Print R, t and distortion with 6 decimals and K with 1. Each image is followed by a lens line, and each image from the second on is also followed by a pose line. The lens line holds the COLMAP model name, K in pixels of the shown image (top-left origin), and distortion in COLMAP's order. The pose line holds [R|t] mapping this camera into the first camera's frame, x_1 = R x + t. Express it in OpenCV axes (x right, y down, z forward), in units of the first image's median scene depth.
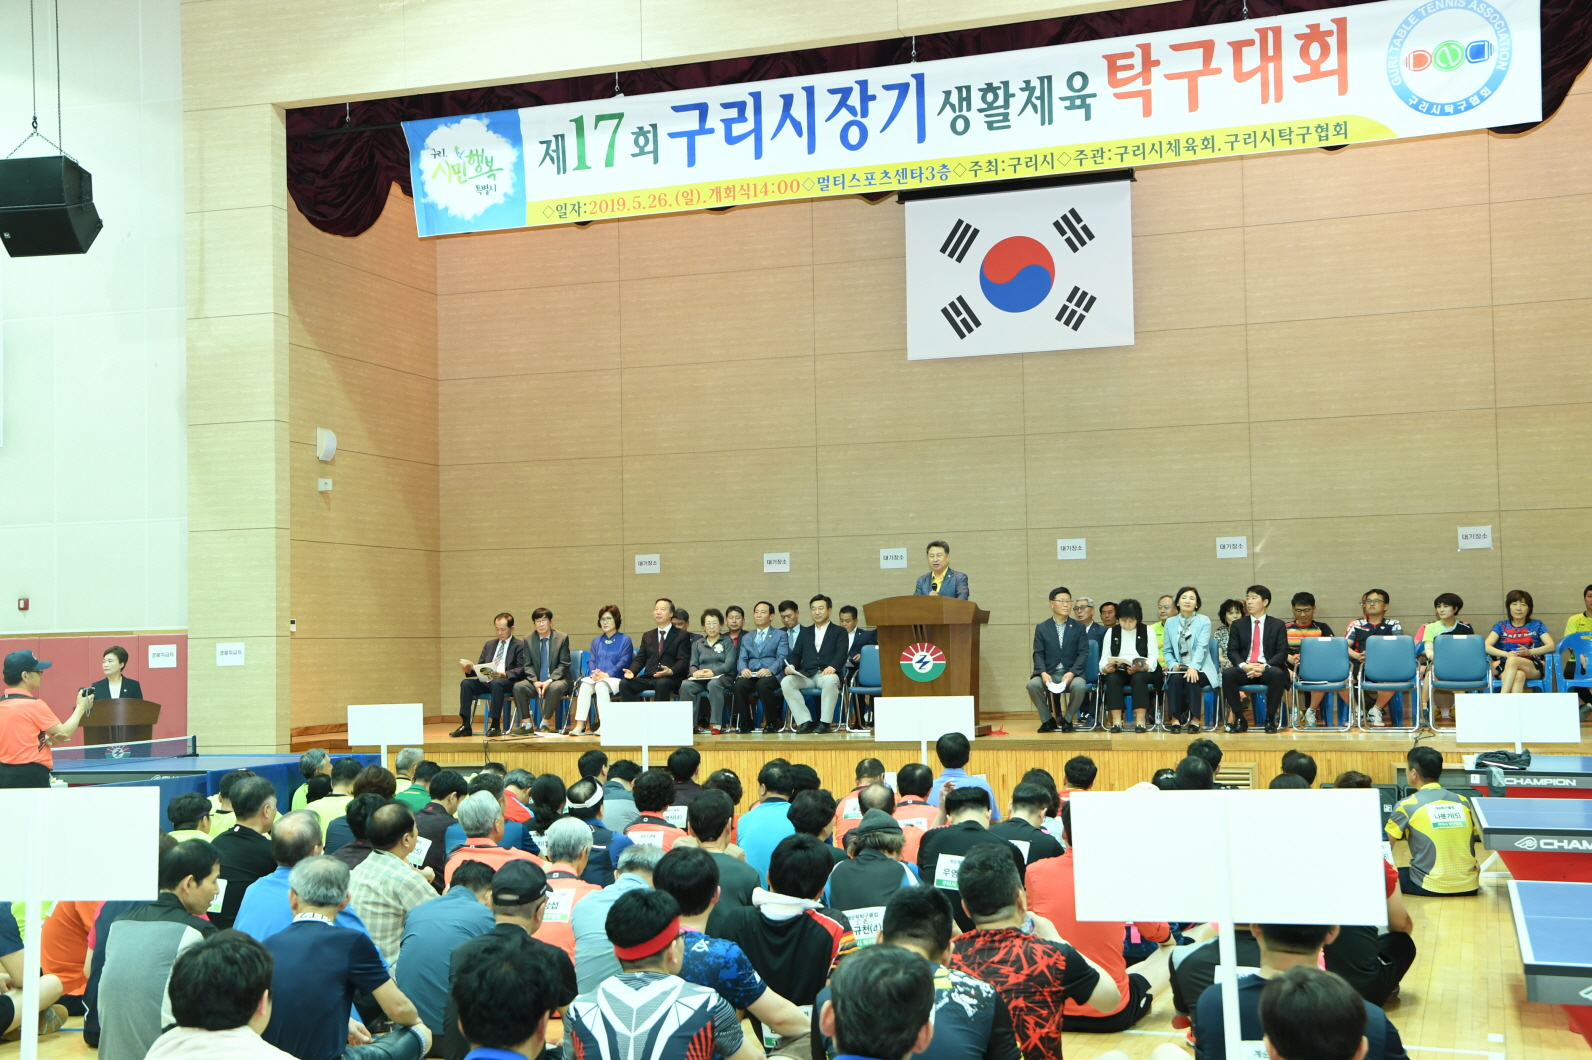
lens RADIAL K [[1862.1, 0, 828.0], [0, 1862.1, 539.2], [0, 0, 1]] dist [0.093581, 0.000000]
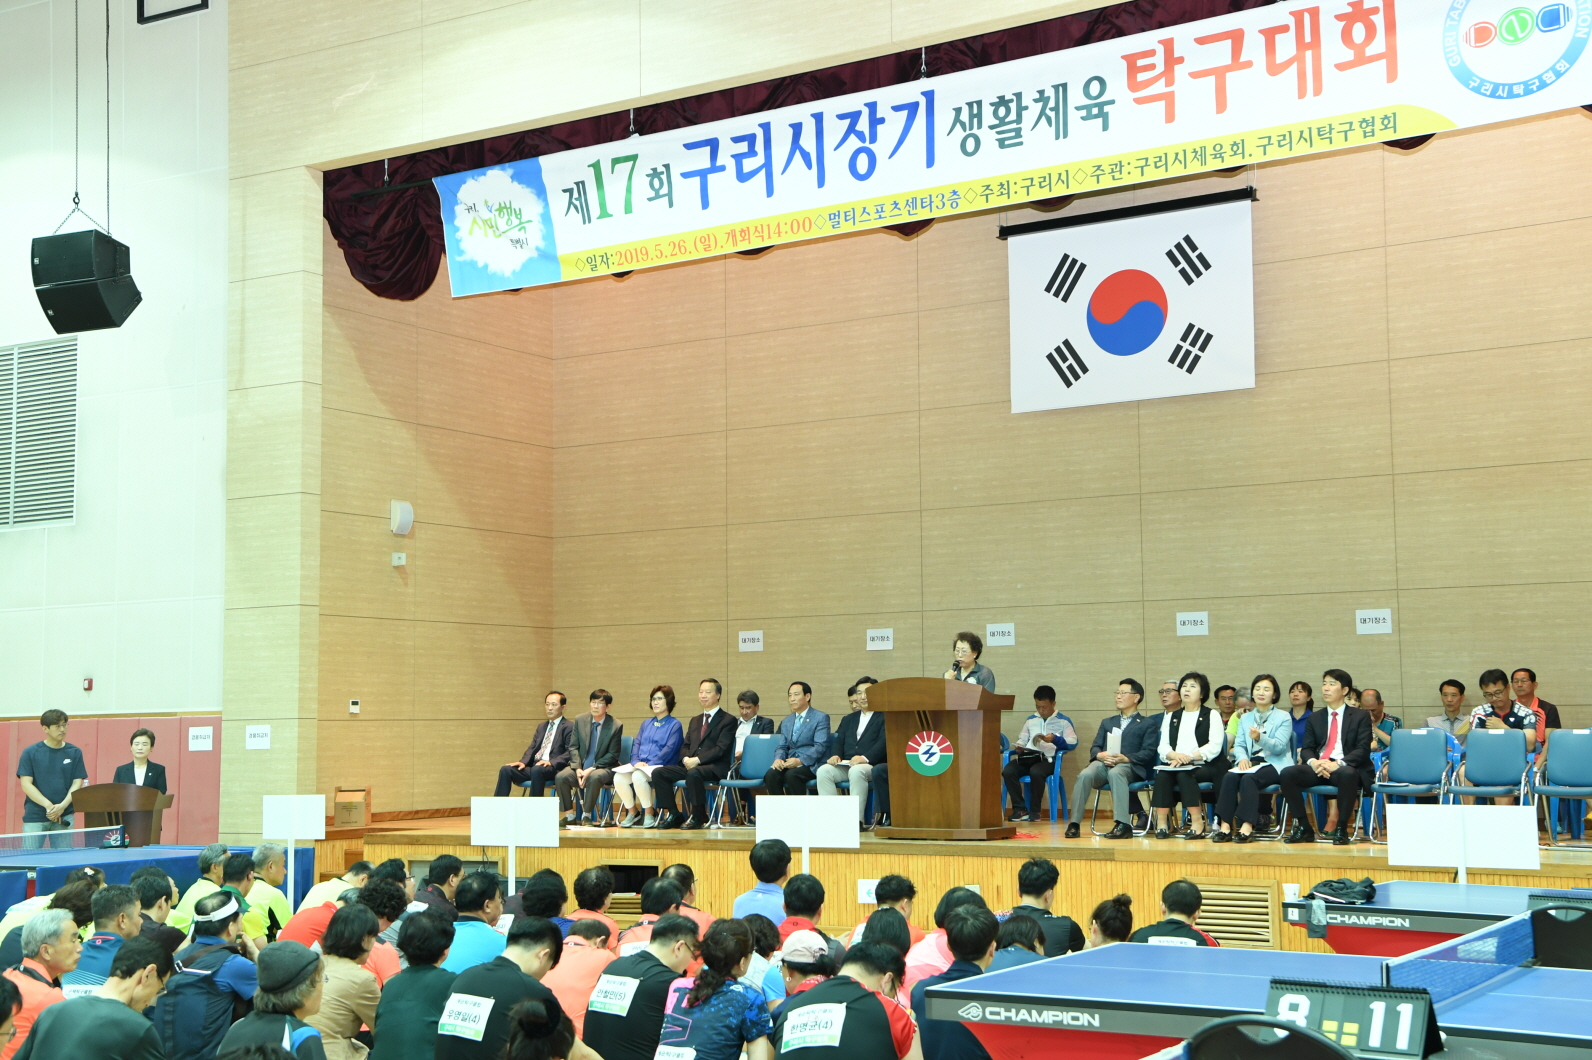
lens RADIAL K [[1944.6, 0, 843.0], [0, 1944.6, 545.3], [0, 0, 1]] dist [0.108813, 0.000000]
pose [[0.975327, -0.012006, -0.220437, 0.197670], [0.004283, 0.999361, -0.035476, 0.000299], [0.220722, 0.033656, 0.974756, 0.085443]]
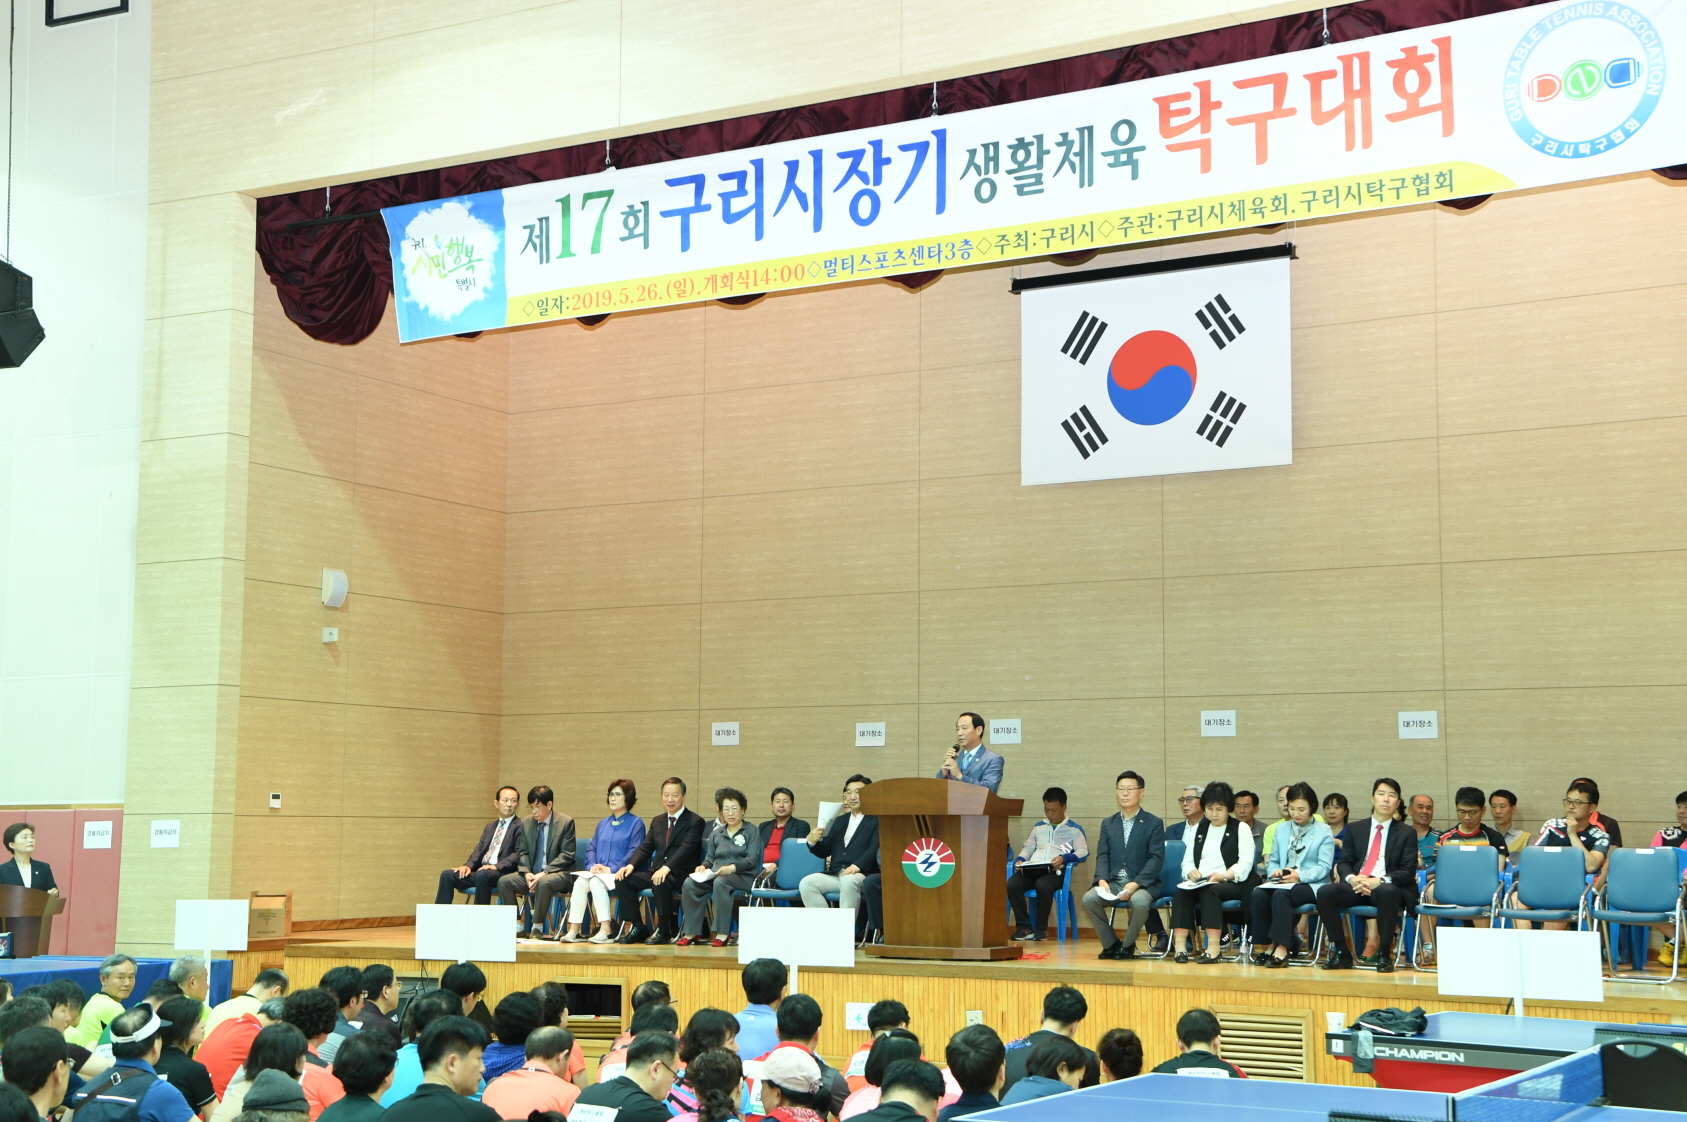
lens RADIAL K [[2193.8, 0, 892.5], [0, 2193.8, 580.2], [0, 0, 1]] dist [0.127032, 0.000000]
pose [[0.982383, 0.003181, -0.186854, 0.193075], [-0.013988, 0.998302, -0.056550, -0.000731], [0.186356, 0.058168, 0.980759, 0.070906]]
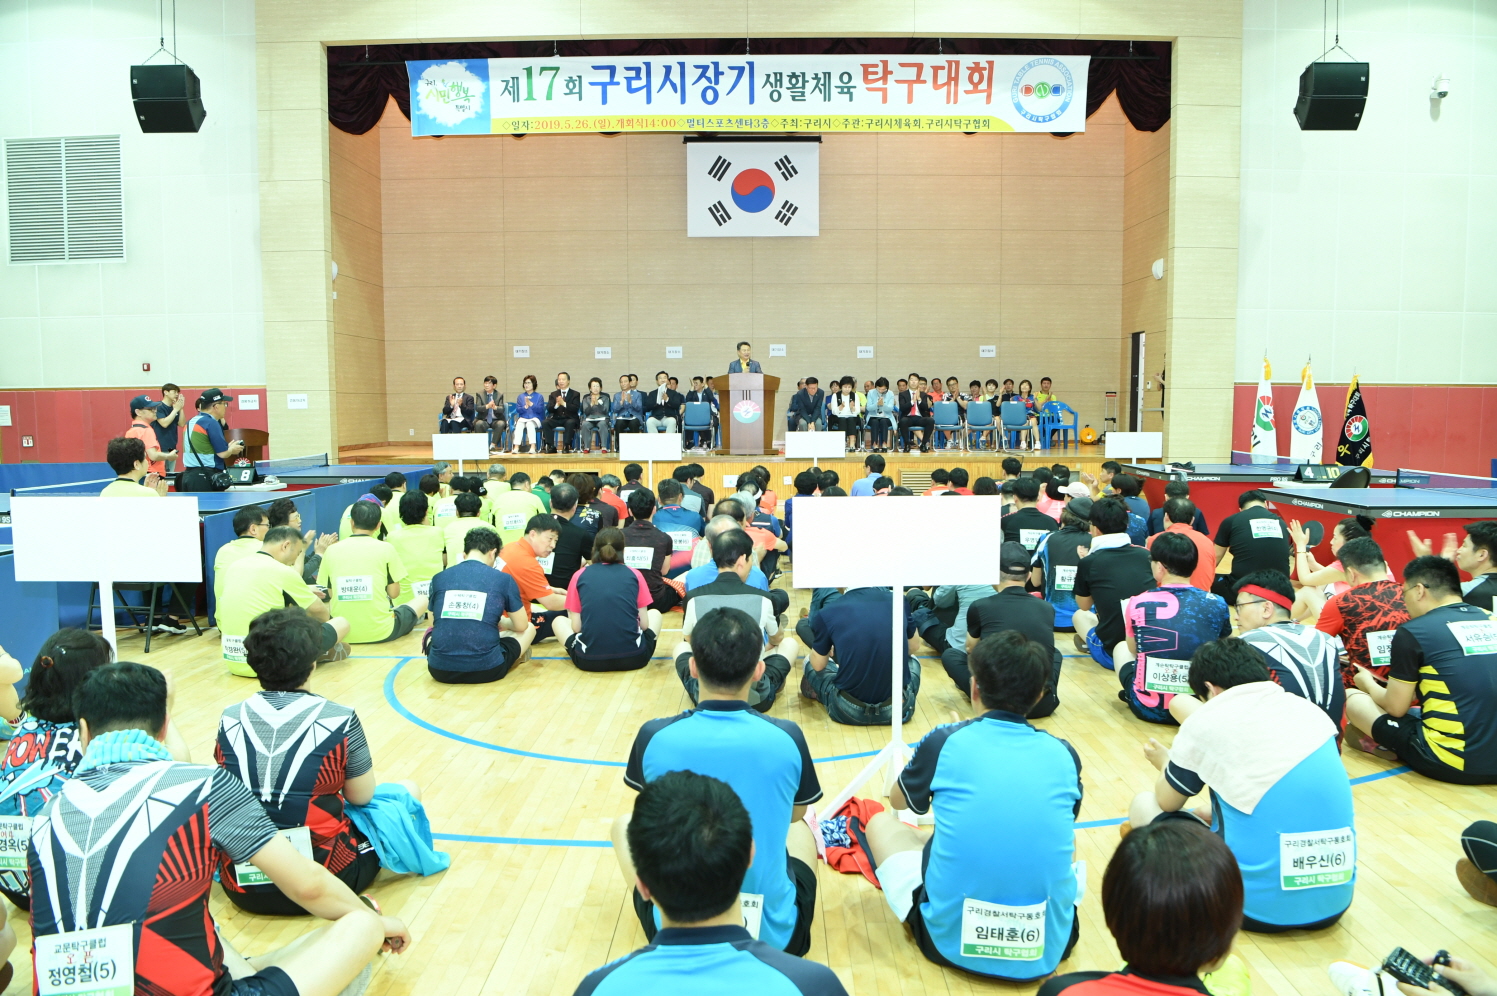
lens RADIAL K [[972.0, 0, 756.5], [0, 972.0, 490.8], [0, 0, 1]] dist [-0.061626, -0.006536]
pose [[0.952426, -0.011147, 0.304566, -0.199221], [-0.033195, 0.989592, 0.140024, 0.010531], [-0.302956, -0.143472, 0.942143, 0.124165]]
